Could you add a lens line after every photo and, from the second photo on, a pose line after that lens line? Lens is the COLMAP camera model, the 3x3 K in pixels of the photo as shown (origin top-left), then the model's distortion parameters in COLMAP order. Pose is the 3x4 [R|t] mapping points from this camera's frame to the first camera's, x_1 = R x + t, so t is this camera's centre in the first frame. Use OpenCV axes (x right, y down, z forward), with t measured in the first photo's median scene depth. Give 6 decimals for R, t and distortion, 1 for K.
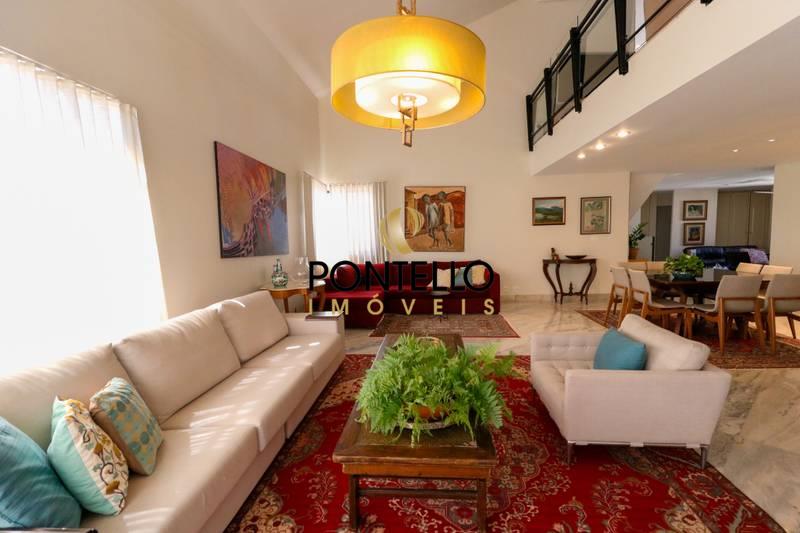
lens RADIAL K [[365.6, 0, 400.0], [0, 365.6, 266.5], [0, 0, 1]] dist [-0.001103, -0.001110]
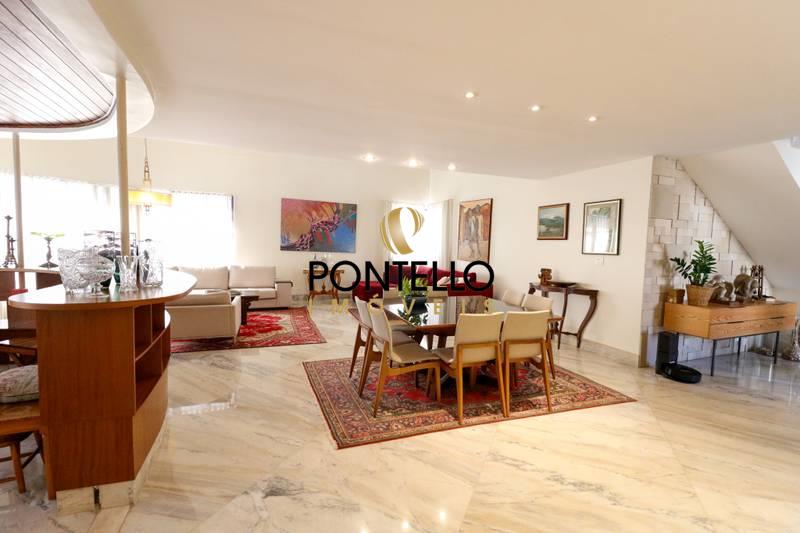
lens RADIAL K [[365.6, 0, 400.0], [0, 365.6, 266.5], [0, 0, 1]] dist [-0.001103, -0.001110]
pose [[0.432615, 0.092838, -0.896786, 0.963641], [-0.106026, 0.993021, 0.051653, -0.060890], [0.895323, 0.072737, 0.439439, 0.356426]]
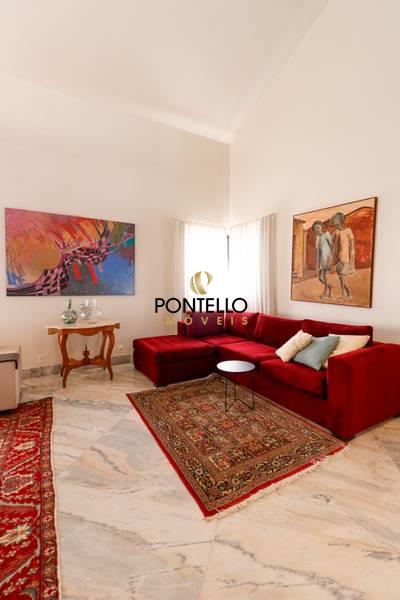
lens RADIAL K [[274.2, 0, 203.6], [0, 274.2, 295.6], [0, 0, 1]] dist [-0.001103, -0.001110]
pose [[0.576352, 0.059478, -0.815034, 0.381870], [-0.073357, 0.997087, 0.020889, -0.050626], [0.813903, 0.047749, 0.579036, 0.527032]]
